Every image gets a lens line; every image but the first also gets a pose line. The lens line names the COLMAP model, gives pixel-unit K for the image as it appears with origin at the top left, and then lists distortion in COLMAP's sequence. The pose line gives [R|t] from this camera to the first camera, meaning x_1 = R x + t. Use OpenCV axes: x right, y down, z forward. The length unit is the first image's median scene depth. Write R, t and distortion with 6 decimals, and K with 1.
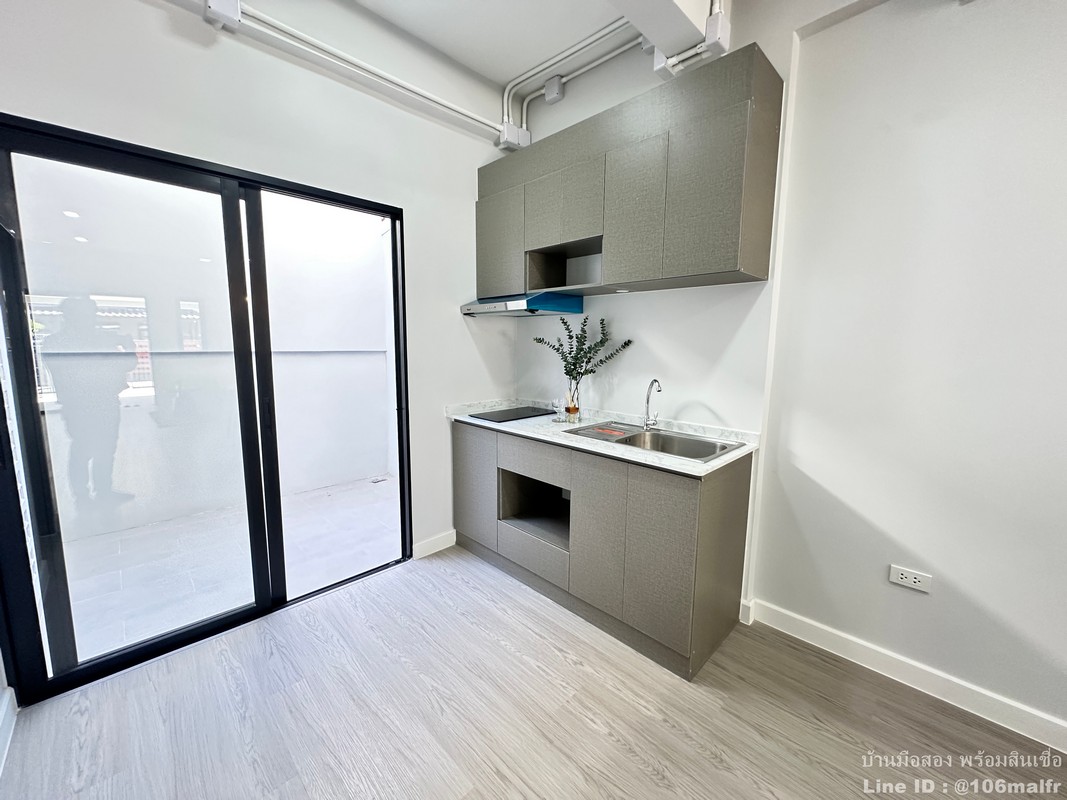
lens RADIAL K [[426.5, 0, 534.8], [0, 426.5, 399.4], [0, 0, 1]] dist [-0.004067, 0.000923]
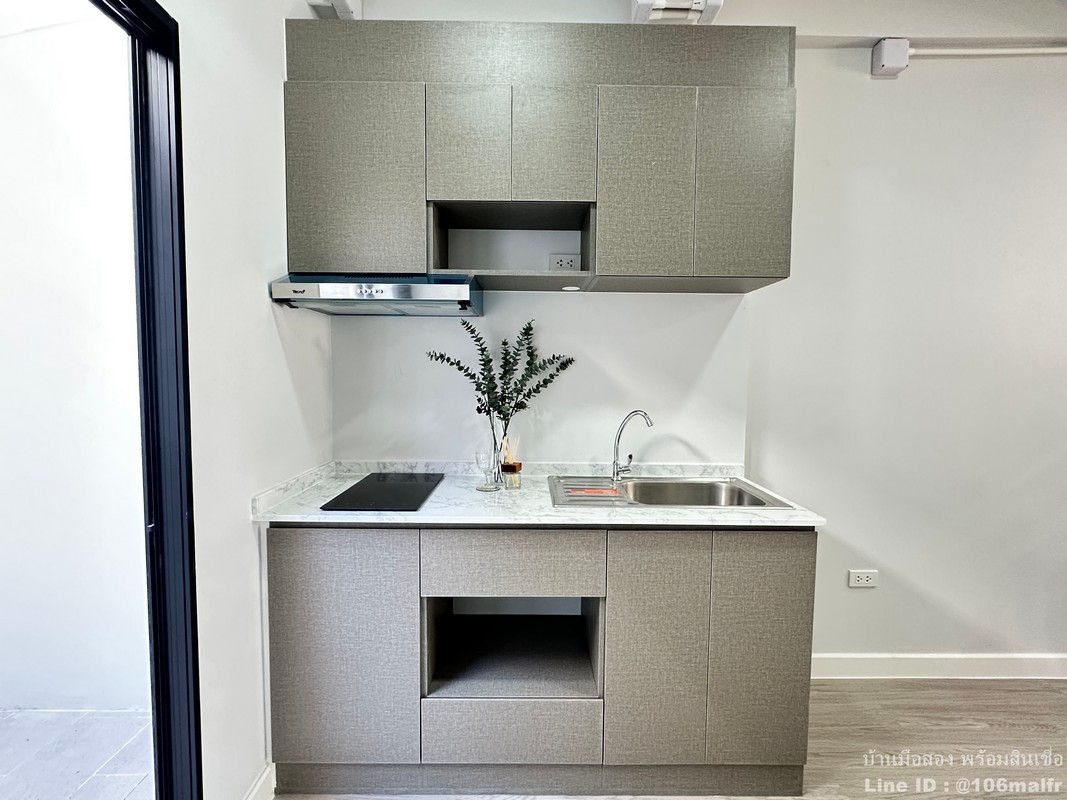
lens RADIAL K [[506.2, 0, 538.5], [0, 506.2, 404.8], [0, 0, 1]] dist [-0.002176, 0.000626]
pose [[0.698392, -0.047835, 0.714115, -0.422712], [0.091696, 0.995522, -0.022991, -0.047662], [-0.709817, 0.081538, 0.699651, 0.455020]]
